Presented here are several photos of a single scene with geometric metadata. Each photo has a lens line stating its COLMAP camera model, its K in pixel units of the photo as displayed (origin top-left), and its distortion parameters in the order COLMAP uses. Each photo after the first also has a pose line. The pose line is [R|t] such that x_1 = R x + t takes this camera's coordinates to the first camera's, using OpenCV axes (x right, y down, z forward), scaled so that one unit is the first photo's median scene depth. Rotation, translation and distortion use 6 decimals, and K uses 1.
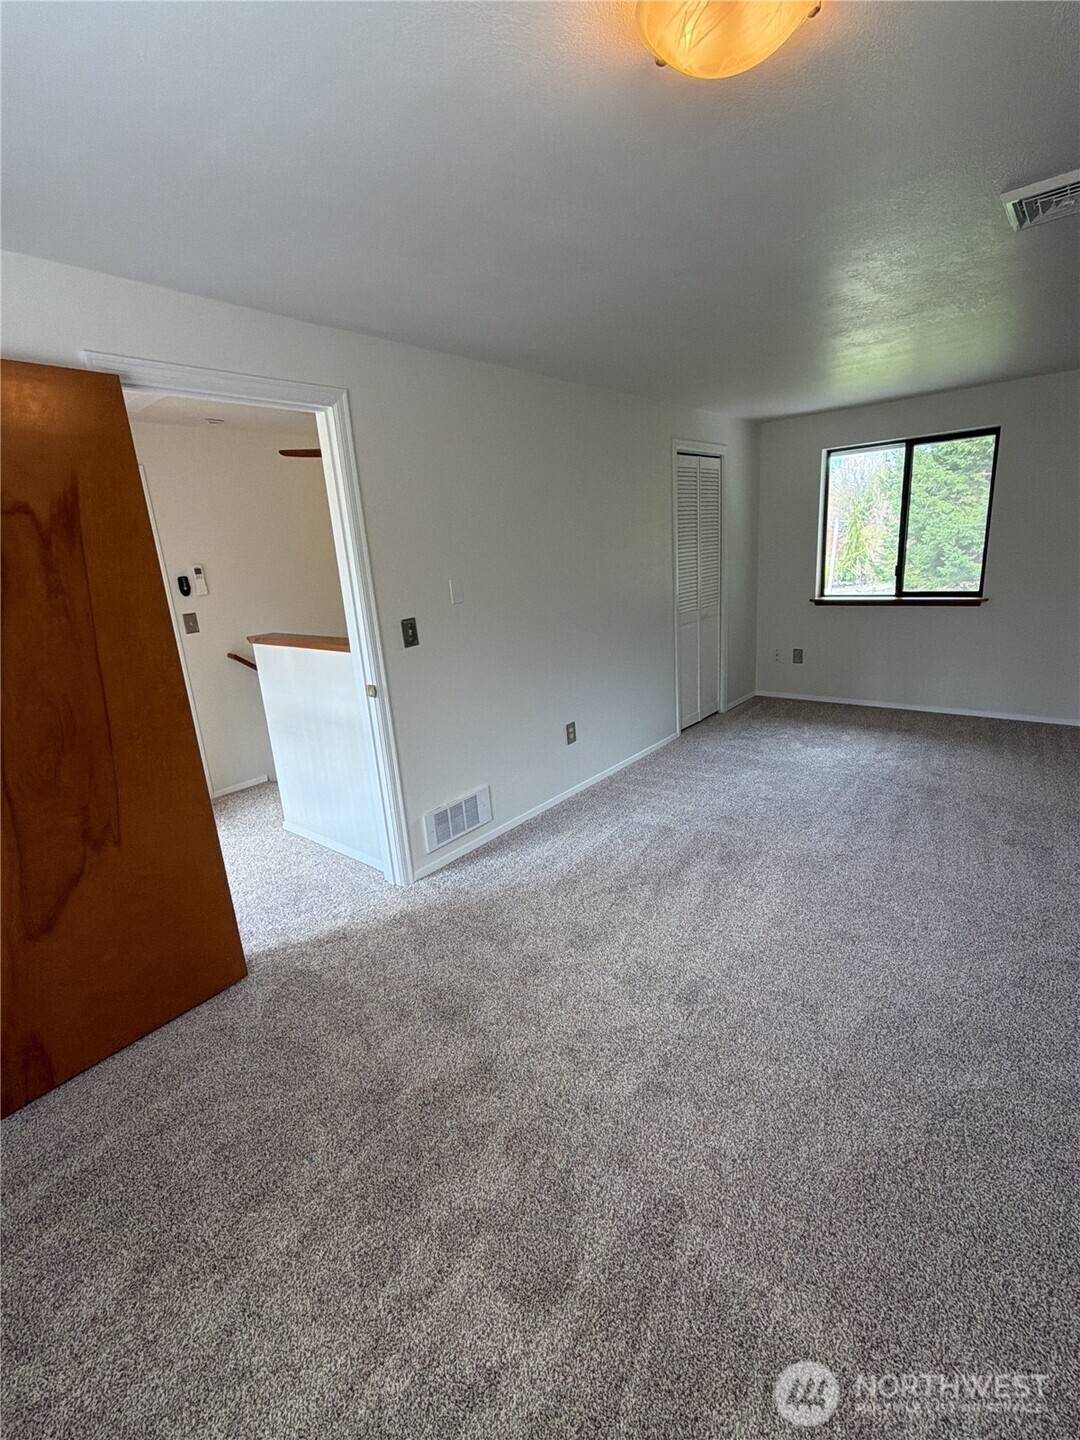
lens RADIAL K [[655.0, 0, 545.7], [0, 655.0, 722.9], [0, 0, 1]] dist [0.001590, 0.000465]
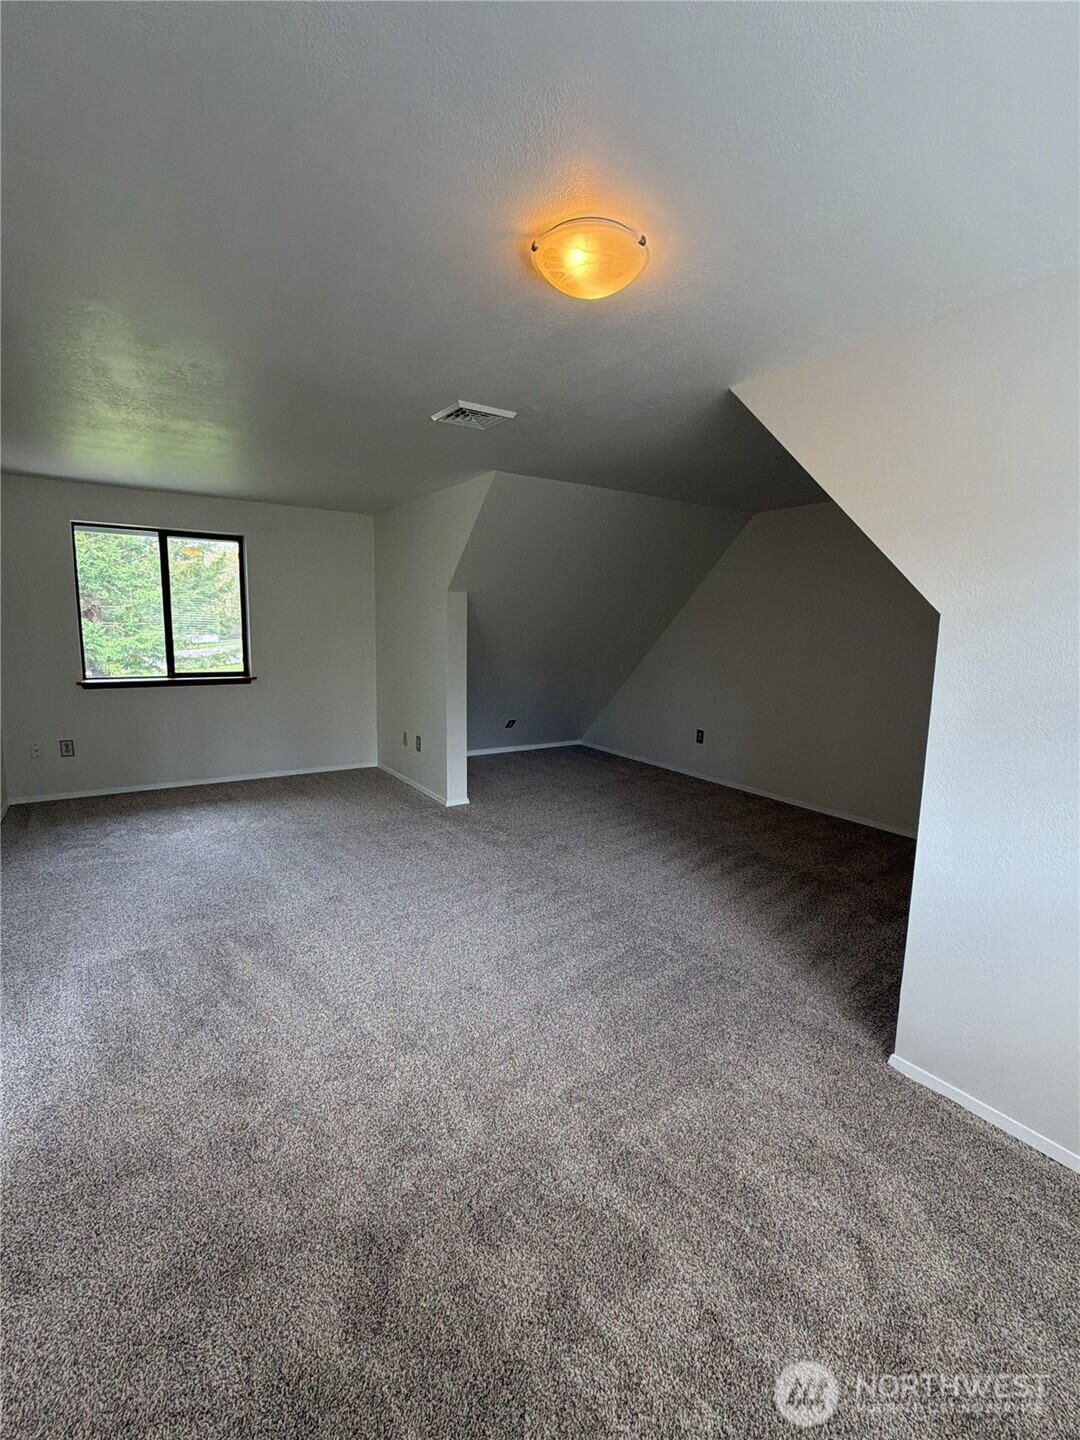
lens RADIAL K [[655.0, 0, 538.8], [0, 655.0, 716.4], [0, 0, 1]] dist [0.001590, 0.000465]
pose [[0.294097, -0.063586, 0.953658, -0.312440], [0.215067, 0.976599, -0.001209, -0.010734], [-0.931264, 0.205456, 0.300890, 0.198869]]
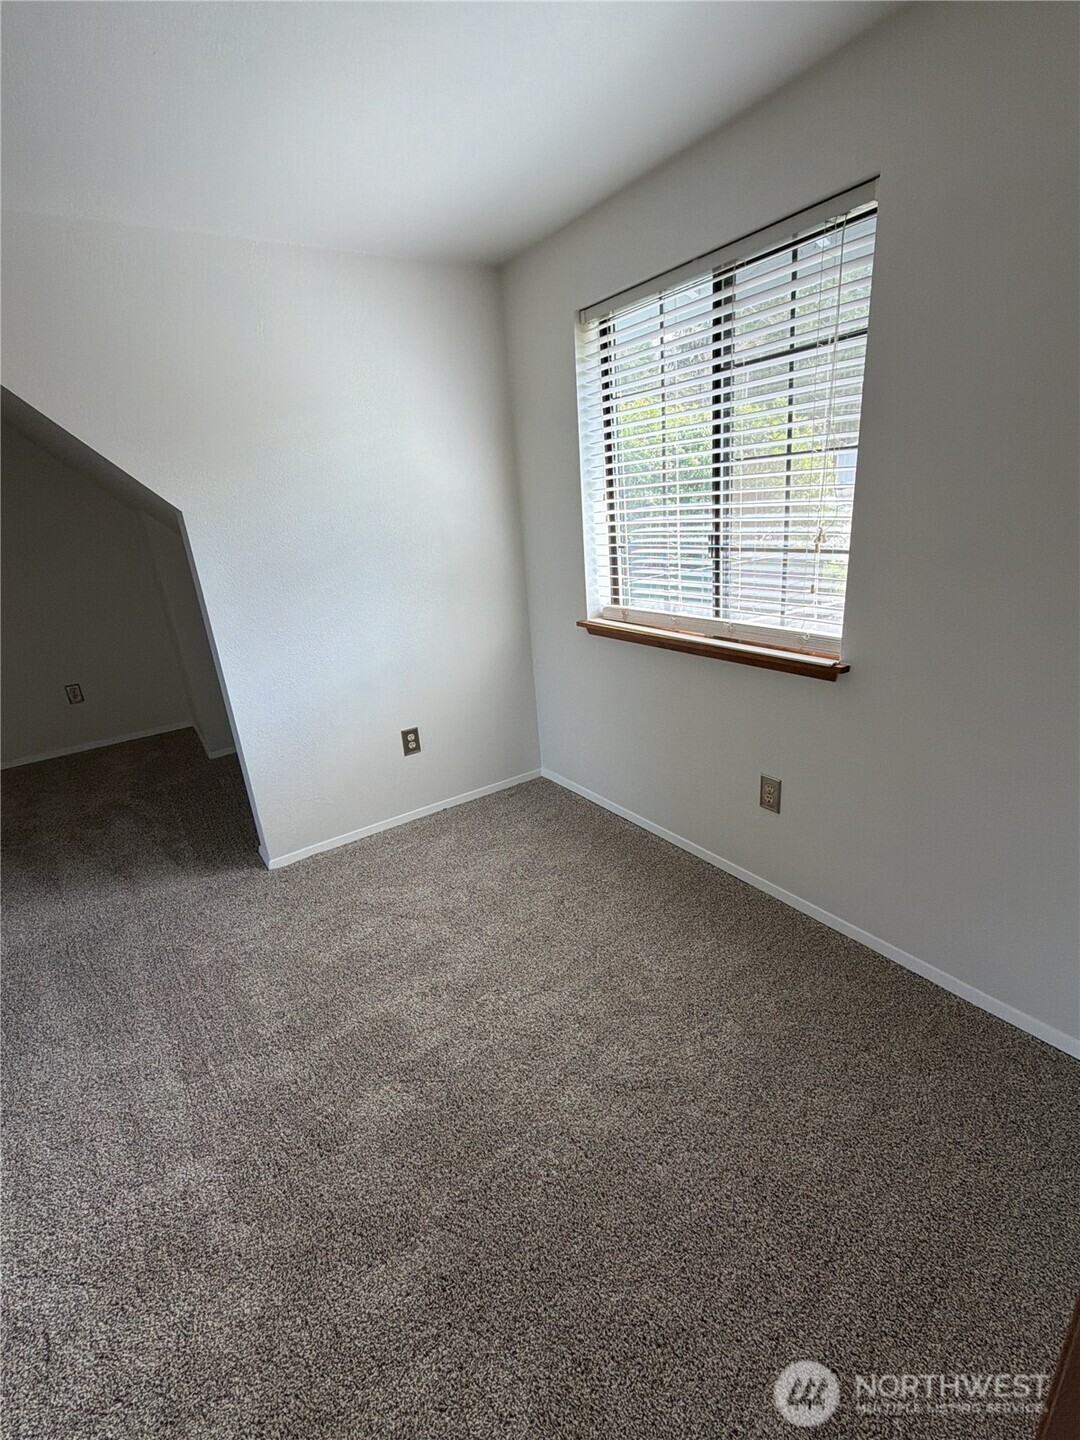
lens RADIAL K [[655.0, 0, 541.0], [0, 655.0, 721.9], [0, 0, 1]] dist [0.001590, 0.000465]
pose [[-0.951947, 0.034052, 0.304363, -0.236269], [0.202060, 0.816647, 0.540610, -0.107409], [-0.230148, 0.576132, -0.784285, 0.503097]]
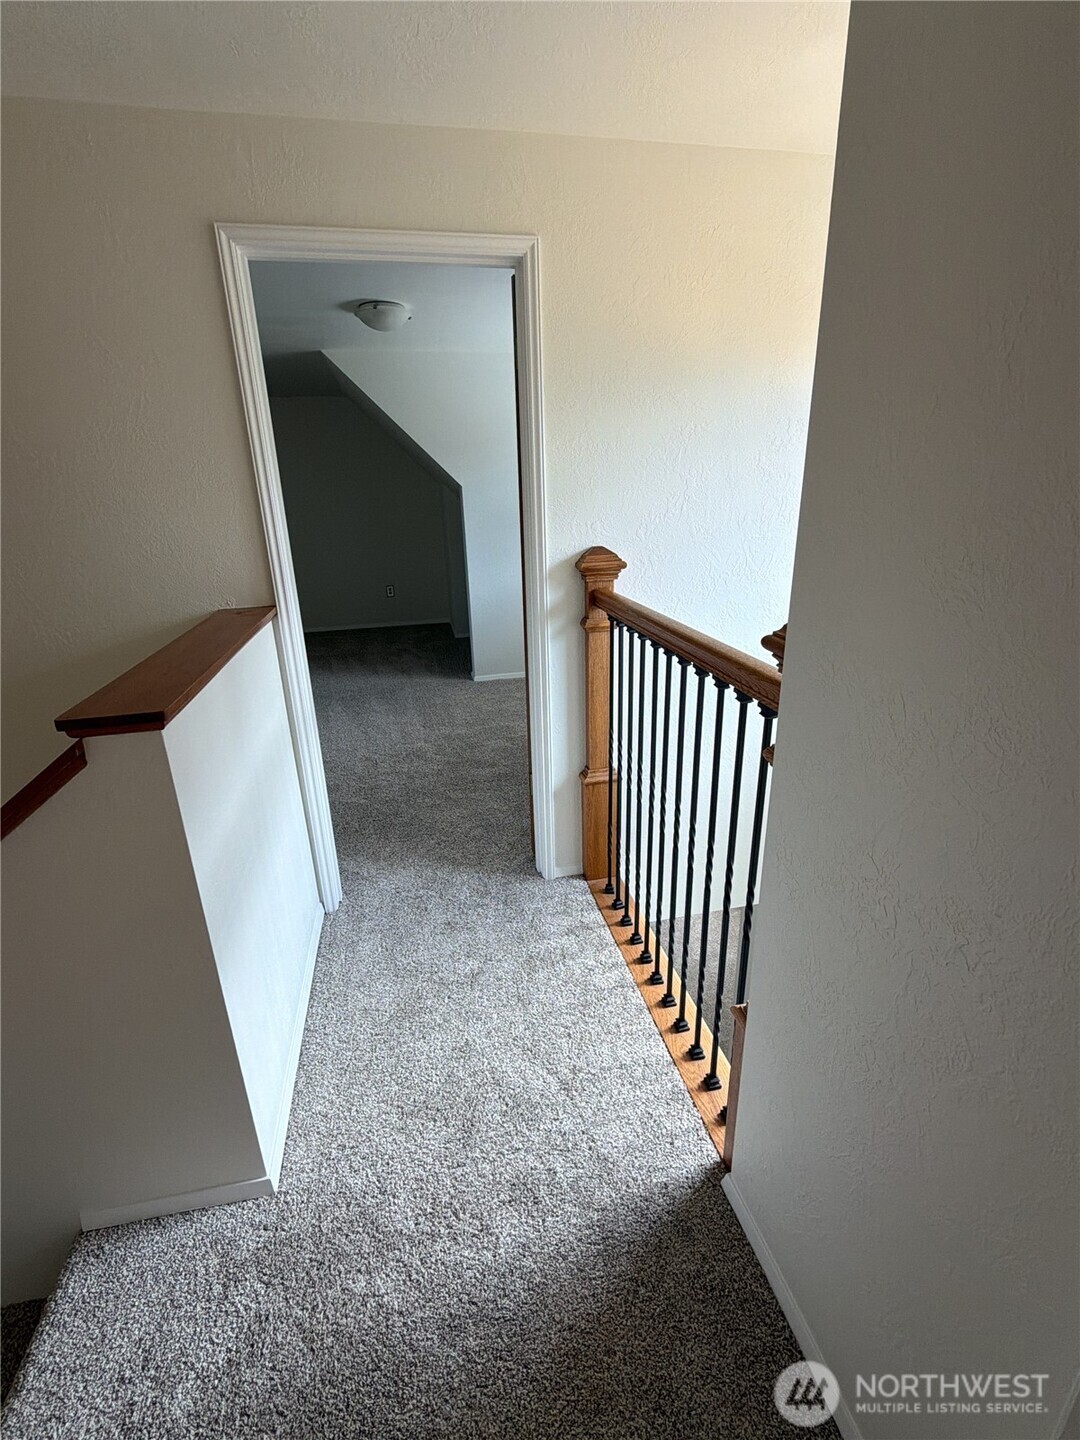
lens RADIAL K [[655.0, 0, 538.1], [0, 655.0, 722.7], [0, 0, 1]] dist [0.001590, 0.000465]
pose [[-0.783716, -0.122900, 0.608839, -0.596895], [0.239496, 0.844634, 0.478784, -0.173584], [-0.573089, 0.521045, -0.632519, 0.859006]]
